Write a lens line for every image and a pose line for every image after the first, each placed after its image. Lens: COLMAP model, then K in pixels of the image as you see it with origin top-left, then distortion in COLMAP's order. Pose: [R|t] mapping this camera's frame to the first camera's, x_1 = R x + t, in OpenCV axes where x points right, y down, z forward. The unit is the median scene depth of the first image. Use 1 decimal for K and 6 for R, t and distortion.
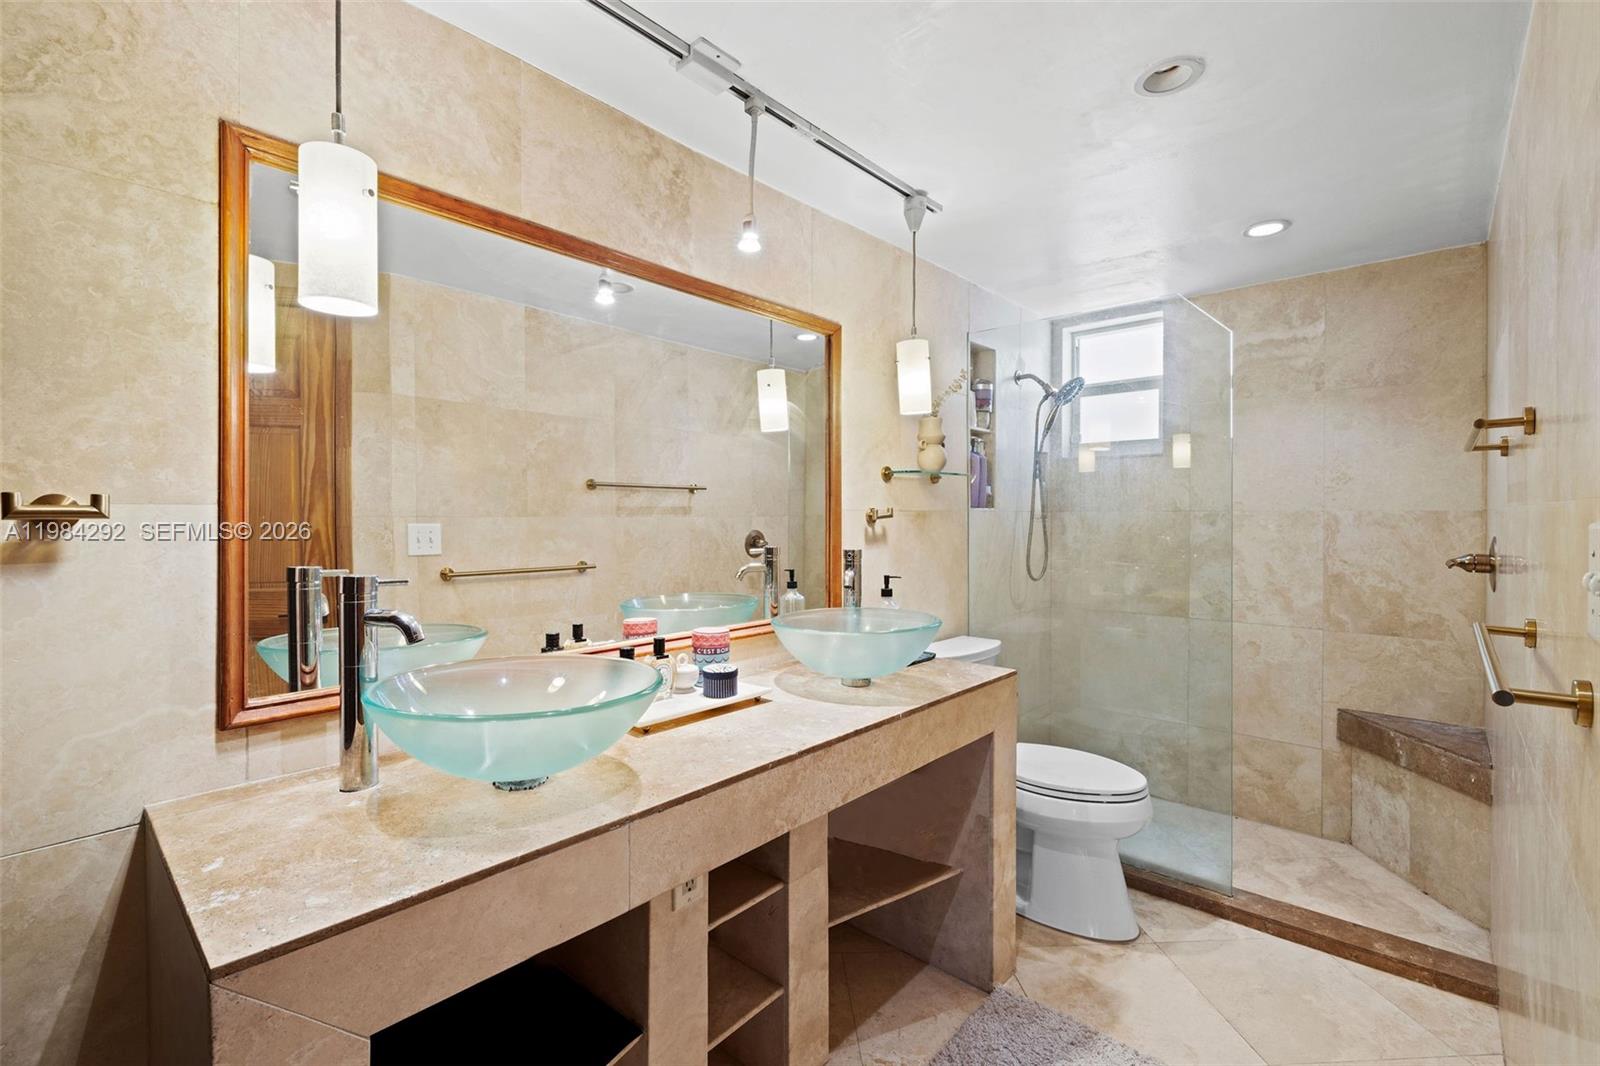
lens RADIAL K [[683.3, 0, 779.1], [0, 683.3, 492.0], [0, 0, 1]] dist [-0.002191, 0.000139]
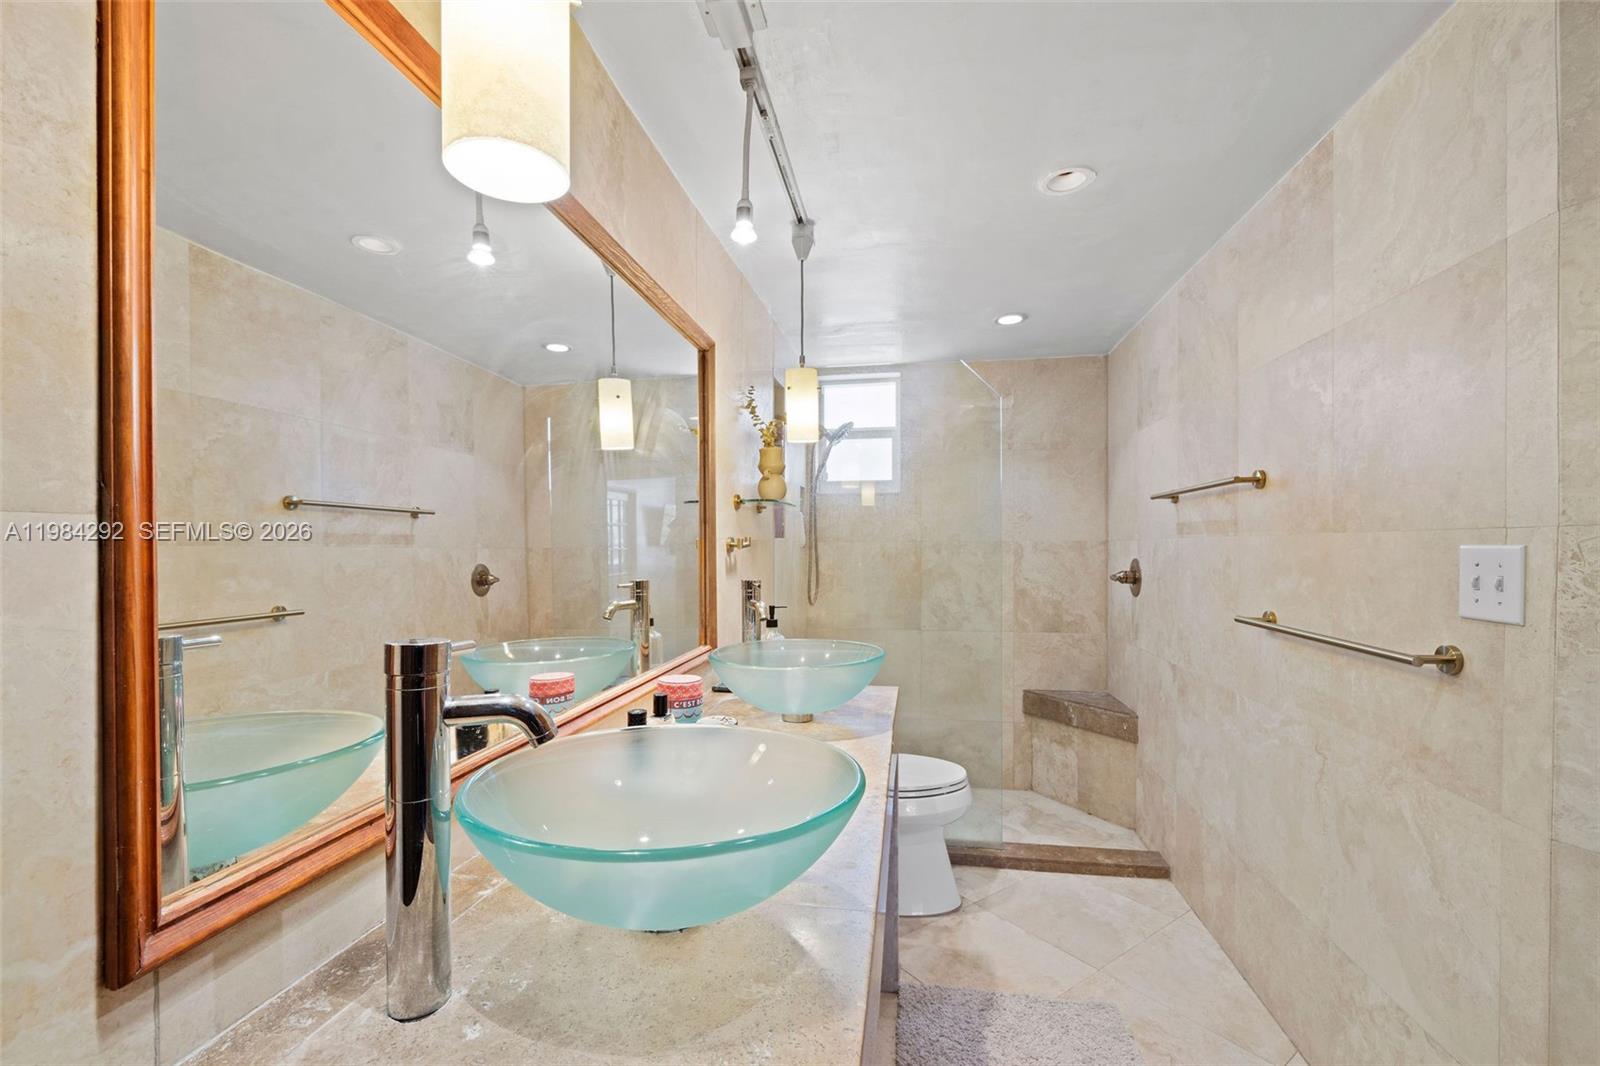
lens RADIAL K [[668.5, 0, 791.2], [0, 668.5, 527.0], [0, 0, 1]] dist [-0.004321, -0.000038]
pose [[0.849258, 0.013598, 0.527804, -0.278647], [-0.016057, 0.999871, 0.000077, 0.008187], [-0.527735, -0.008540, 0.849366, 0.150210]]
